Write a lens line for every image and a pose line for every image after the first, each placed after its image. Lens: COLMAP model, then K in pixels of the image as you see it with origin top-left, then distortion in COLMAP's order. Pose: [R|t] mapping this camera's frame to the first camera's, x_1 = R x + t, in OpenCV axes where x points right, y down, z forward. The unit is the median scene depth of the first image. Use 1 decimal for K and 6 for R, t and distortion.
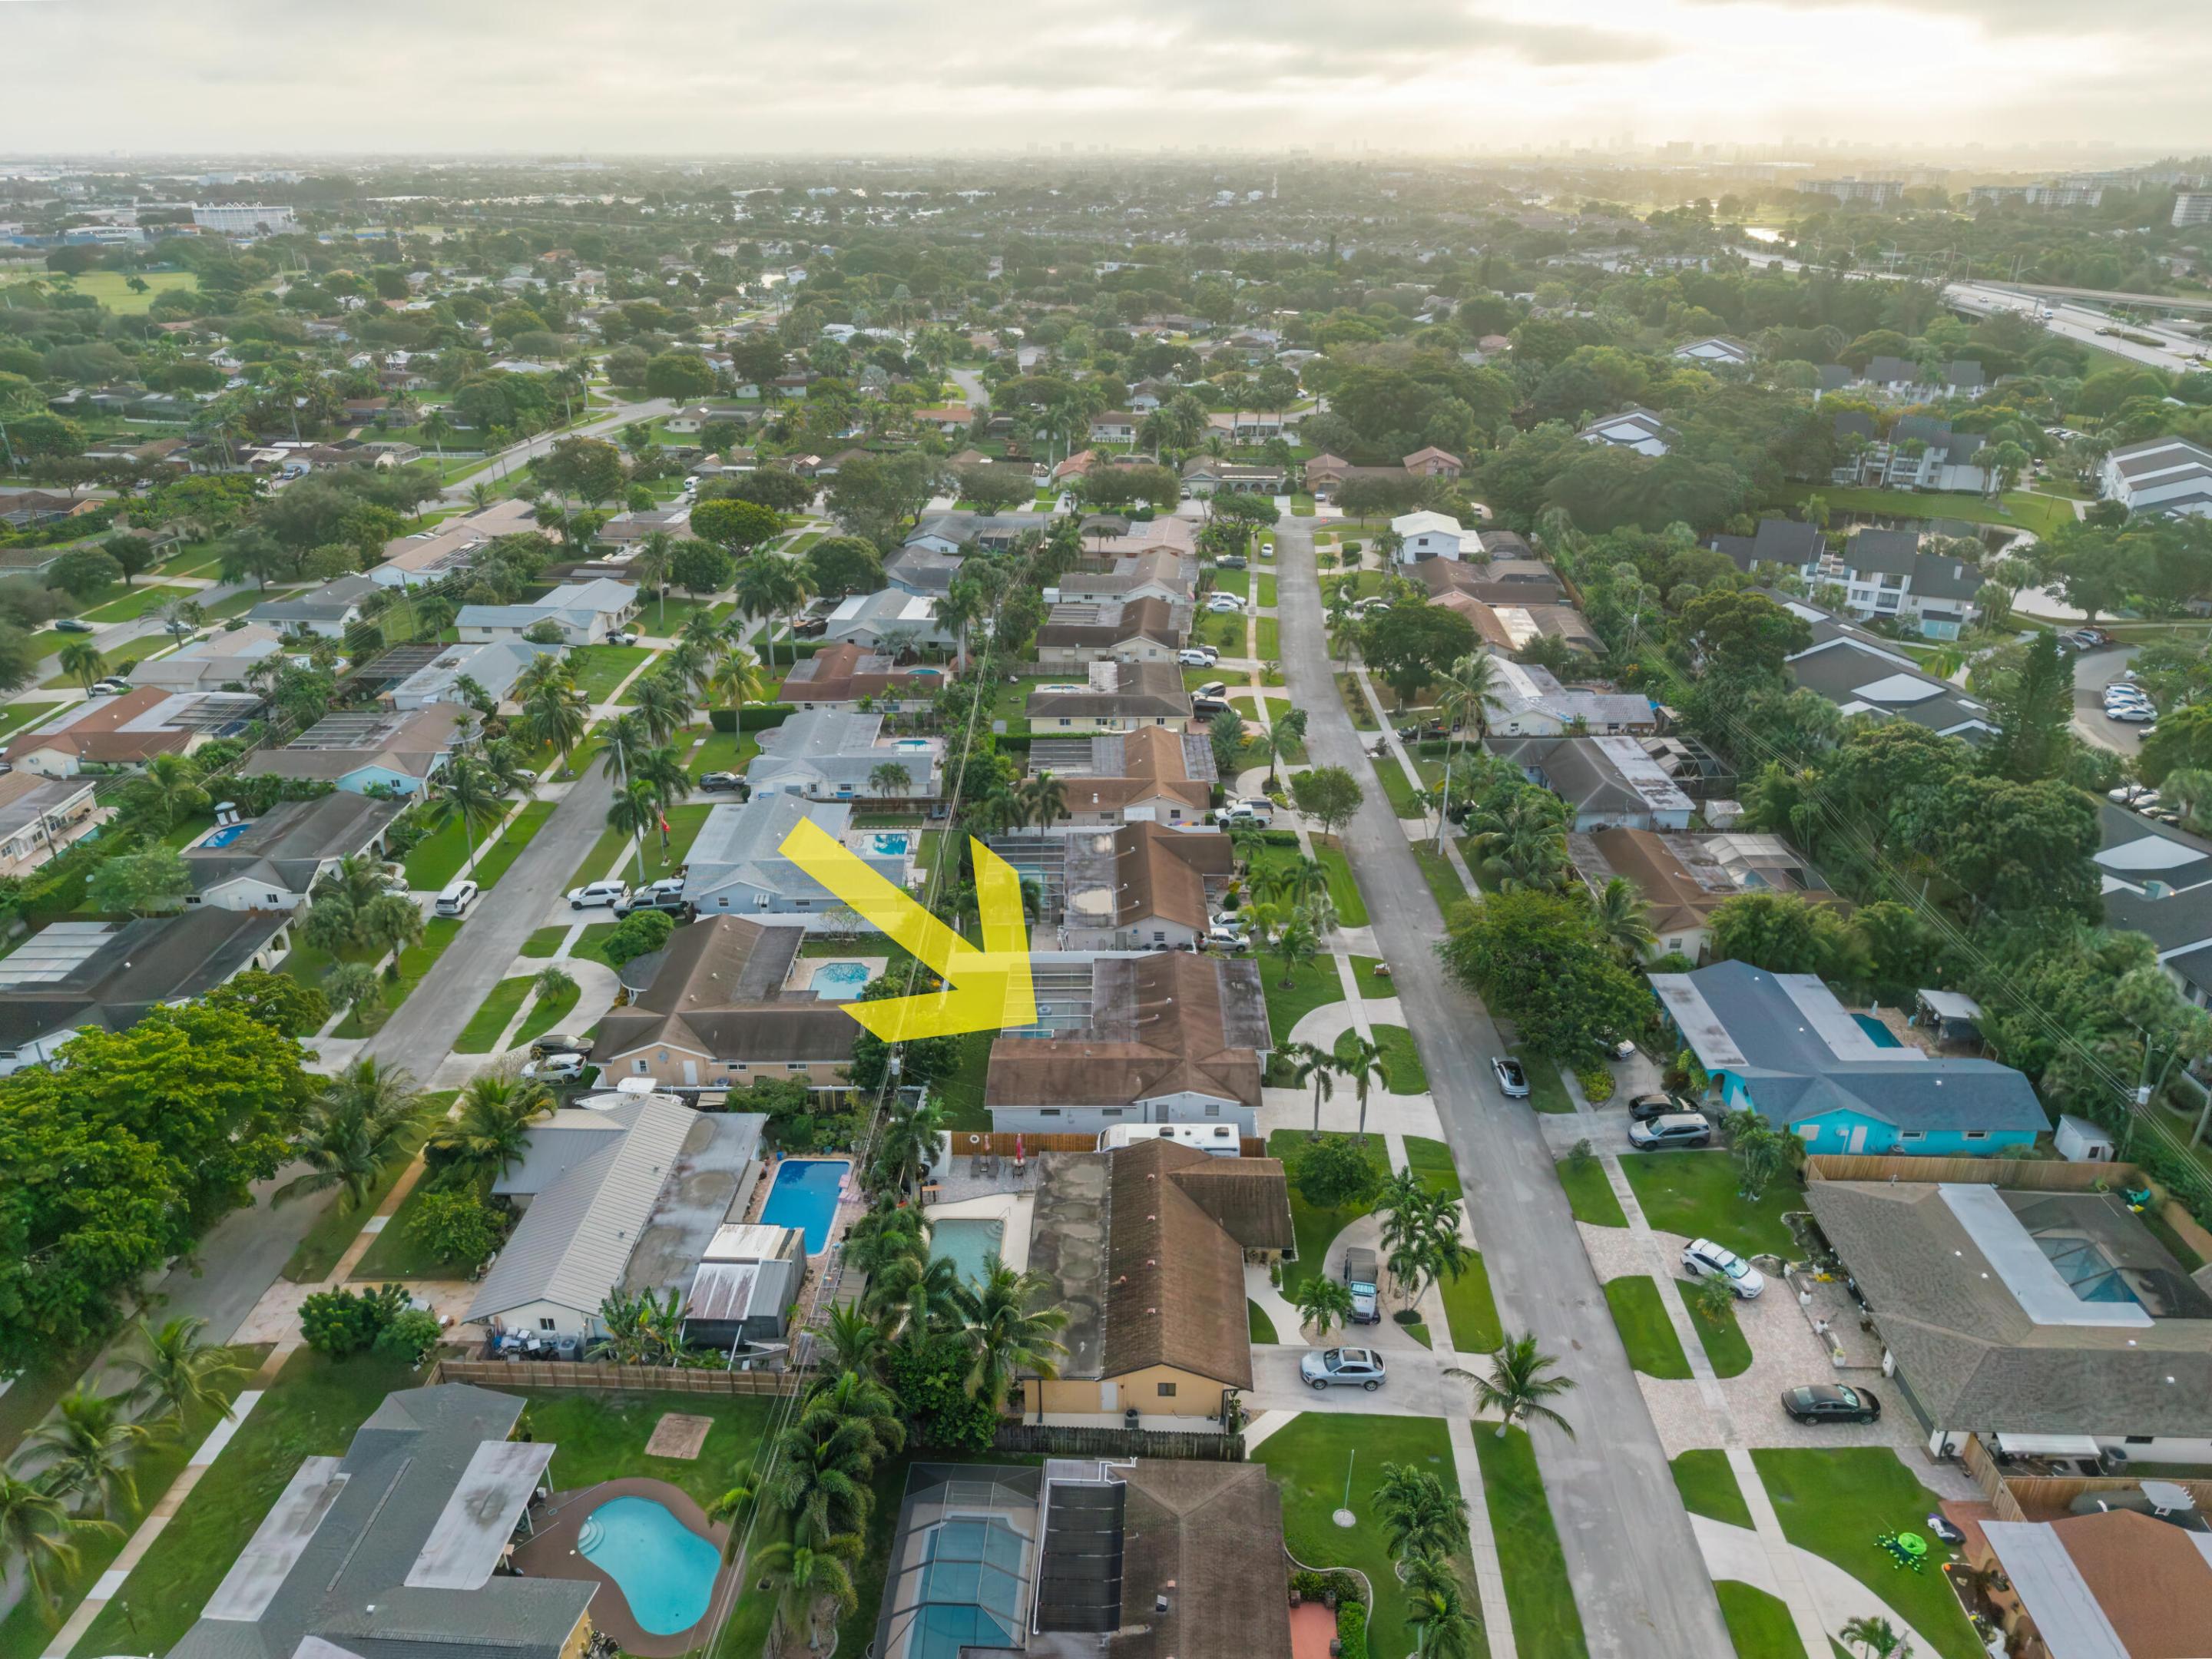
lens RADIAL K [[1523.9, 0, 1106.0], [0, 1523.9, 829.5], [0, 0, 1]] dist [0.025999, -0.027303]
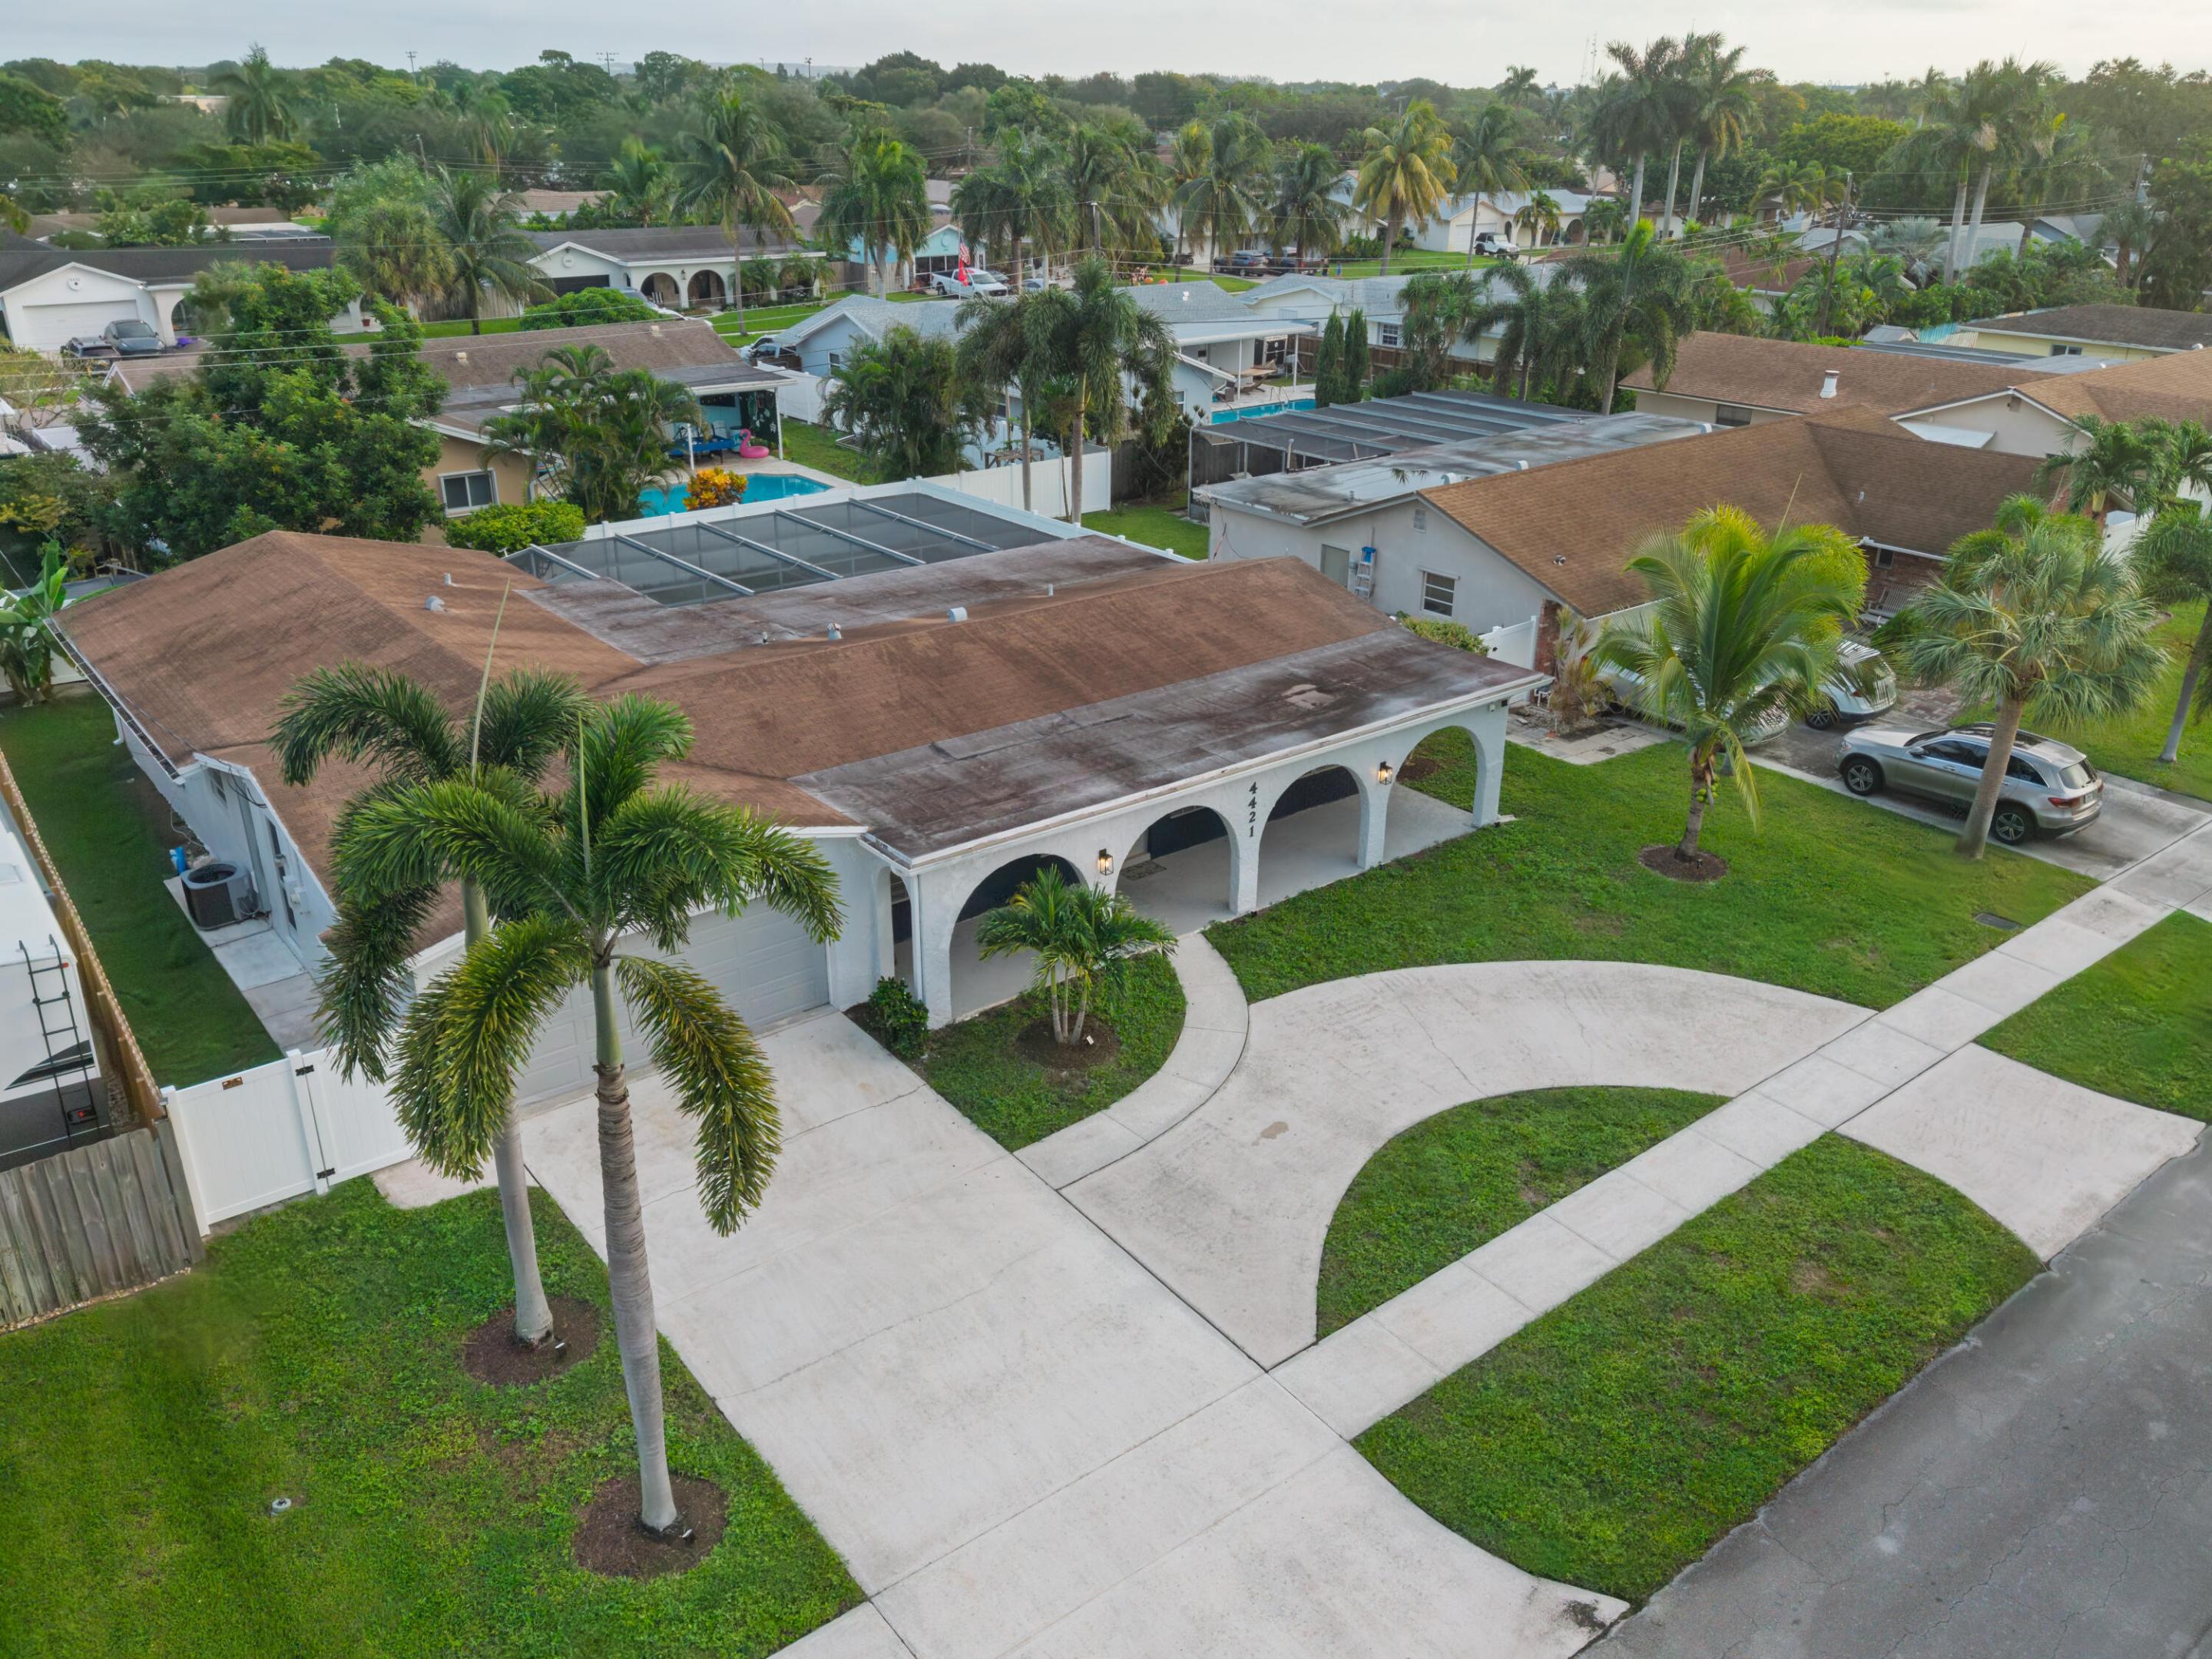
lens RADIAL K [[1739.4, 0, 1141.9], [0, 1739.4, 821.7], [0, 0, 1]] dist [0.014863, -0.001837]
pose [[0.638398, 0.307698, -0.705528, 0.259631], [-0.335151, 0.936287, 0.105076, 0.103777], [0.692908, 0.169378, 0.700849, 0.828889]]
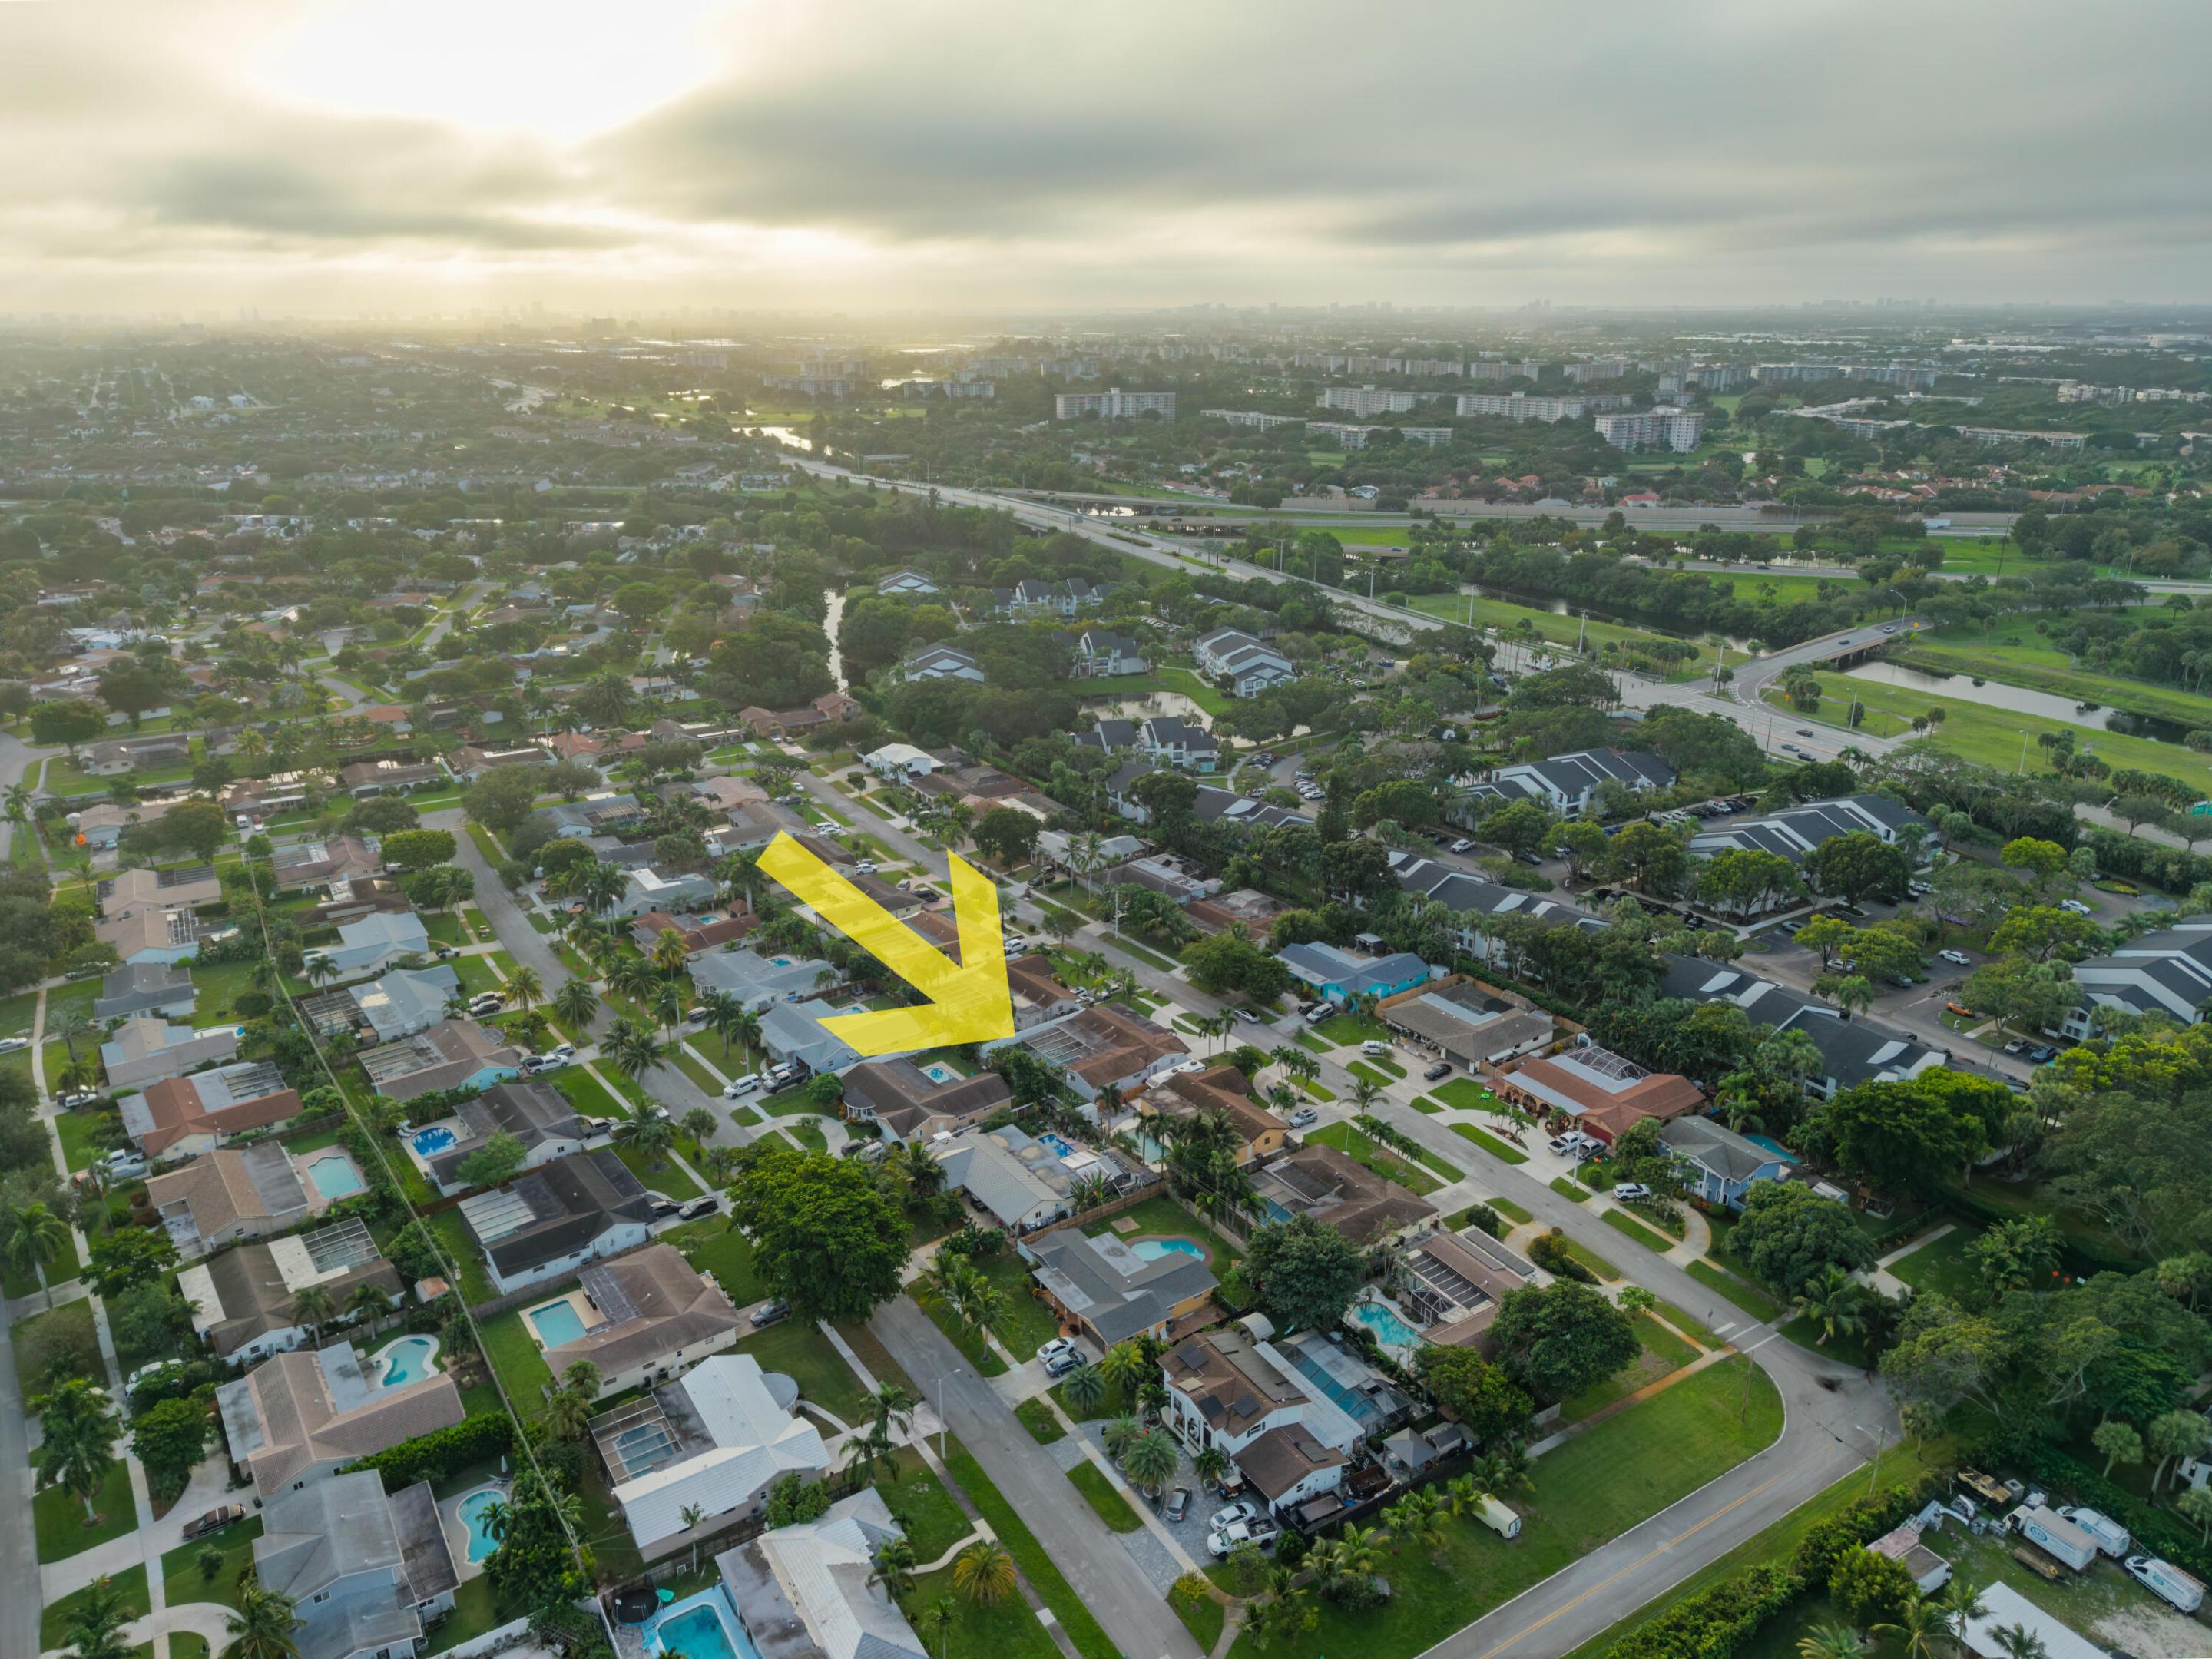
lens RADIAL K [[1489.2, 0, 1106.0], [0, 1489.2, 829.5], [0, 0, 1]] dist [0.027982, -0.026761]
pose [[0.793534, -0.205490, 0.572781, -1.067670], [0.255367, 0.966819, -0.006933, -0.137081], [-0.552351, 0.151771, 0.819679, -0.699878]]
